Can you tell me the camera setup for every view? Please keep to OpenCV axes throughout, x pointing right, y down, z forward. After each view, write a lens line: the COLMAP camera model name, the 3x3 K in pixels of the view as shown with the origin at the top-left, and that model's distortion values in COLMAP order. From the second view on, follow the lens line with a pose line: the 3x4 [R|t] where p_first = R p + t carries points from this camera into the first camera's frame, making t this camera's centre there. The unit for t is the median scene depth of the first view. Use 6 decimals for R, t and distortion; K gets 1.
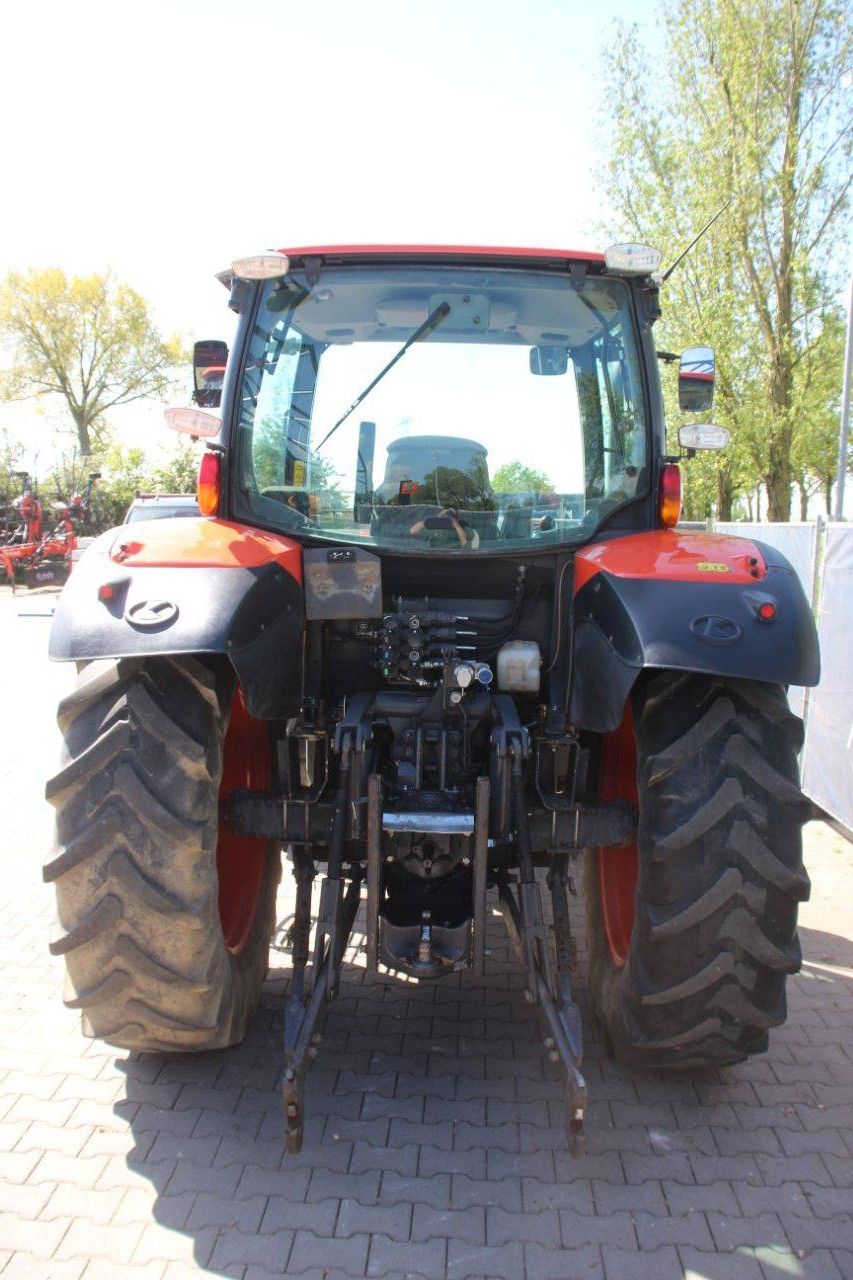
lens RADIAL K [[1173.0, 0, 423.4], [0, 1173.0, 647.0], [0, 0, 1]] dist [-0.089885, 0.000000]
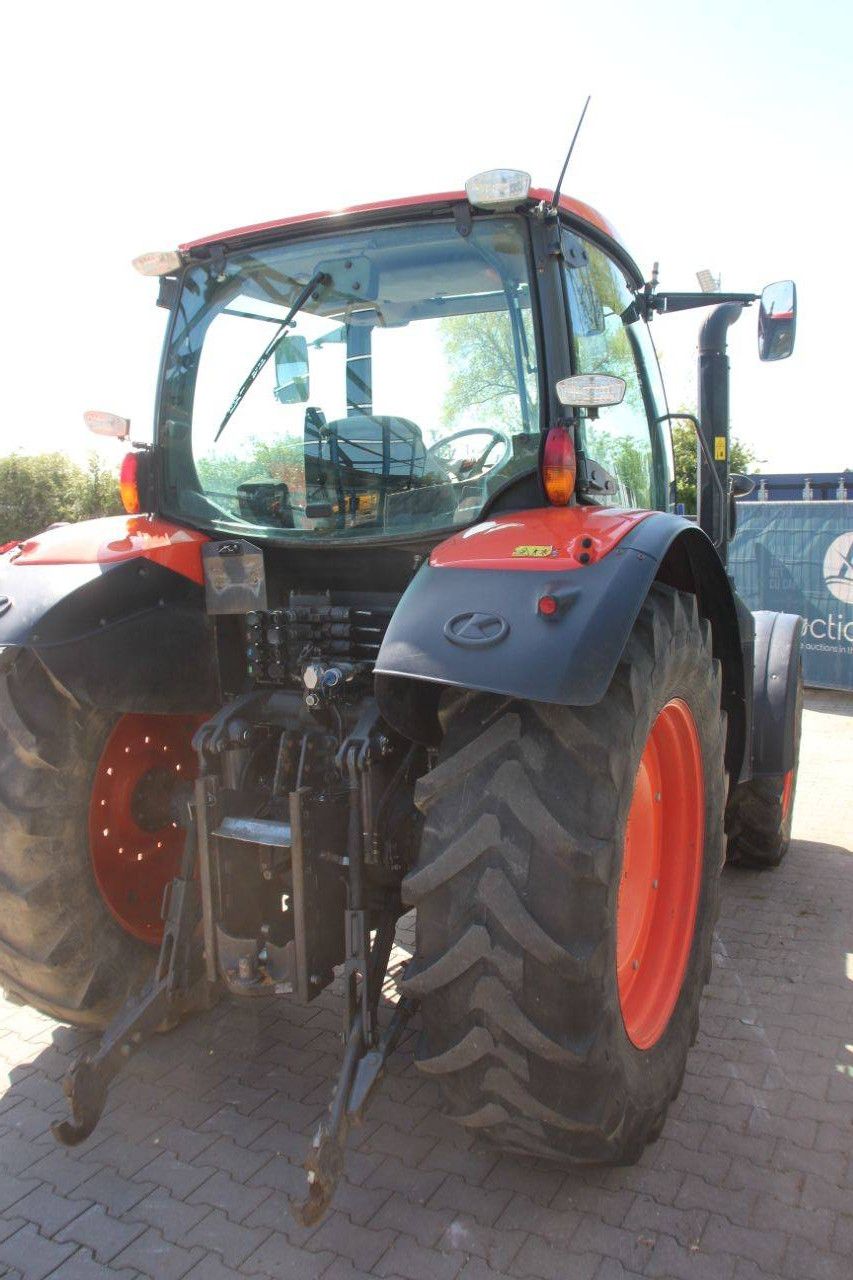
lens RADIAL K [[1143.4, 0, 435.5], [0, 1143.4, 645.3], [0, 0, 1]] dist [-0.110853, 0.091233]
pose [[0.878359, 0.018427, -0.477647, 0.581048], [-0.014136, 0.999821, 0.012577, -0.013392], [0.477793, -0.004295, 0.878462, 0.276201]]
